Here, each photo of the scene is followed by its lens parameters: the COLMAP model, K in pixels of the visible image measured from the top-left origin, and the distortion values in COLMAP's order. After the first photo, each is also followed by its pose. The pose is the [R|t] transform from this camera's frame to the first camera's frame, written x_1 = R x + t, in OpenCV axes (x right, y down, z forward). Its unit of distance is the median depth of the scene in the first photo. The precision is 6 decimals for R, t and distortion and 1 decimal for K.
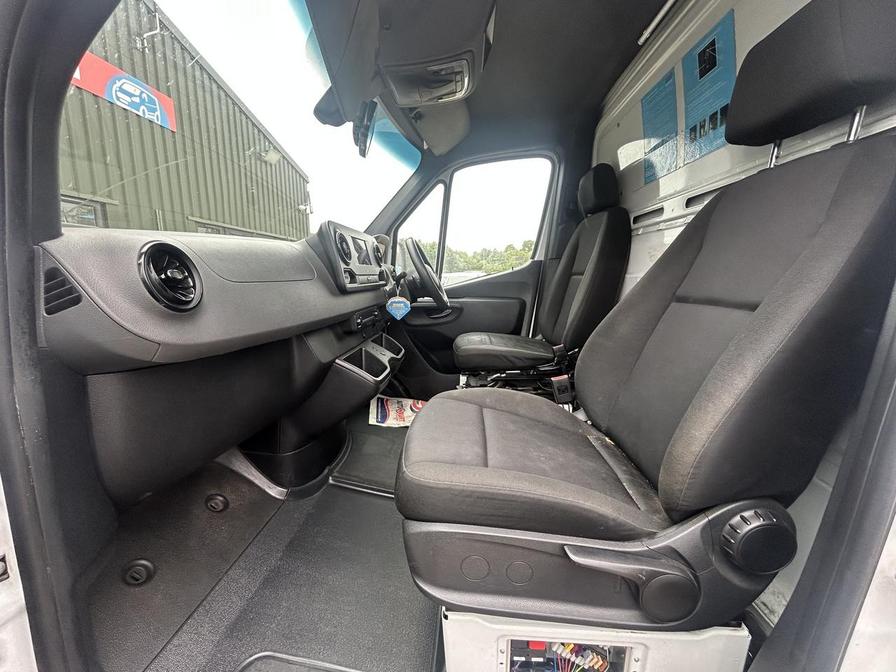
lens RADIAL K [[358.9, 0, 452.2], [0, 358.9, 328.8], [0, 0, 1]] dist [-0.001907, 0.000002]
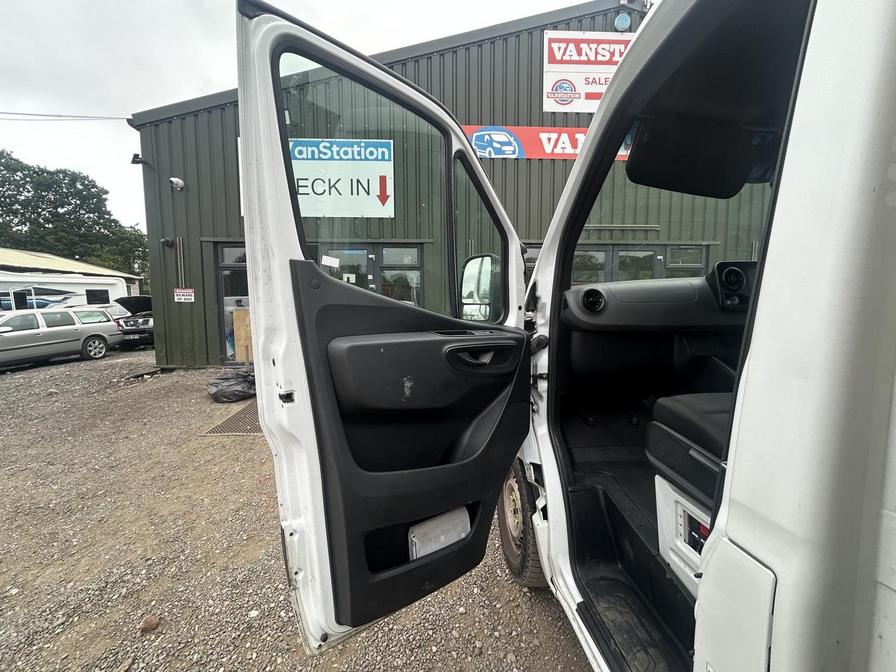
lens RADIAL K [[343.7, 0, 445.2], [0, 343.7, 330.4], [0, 0, 1]] dist [-0.003010, 0.000835]
pose [[0.121573, 0.075940, -0.989673, 0.141304], [-0.140033, 0.988409, 0.058641, 0.008042], [0.982655, 0.131458, 0.130797, -0.039143]]
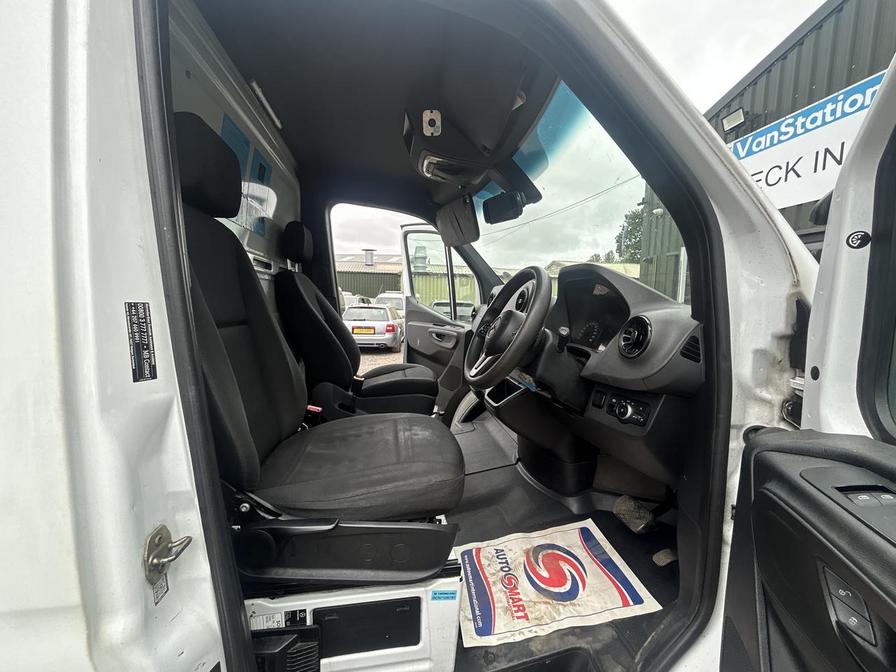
lens RADIAL K [[358.9, 0, 458.2], [0, 358.9, 337.9], [0, 0, 1]] dist [-0.001907, 0.000002]
pose [[-0.973487, 0.012150, -0.228420, 0.054705], [-0.045071, 0.968823, 0.243619, -0.093127], [0.224258, 0.247455, -0.942589, 0.502292]]
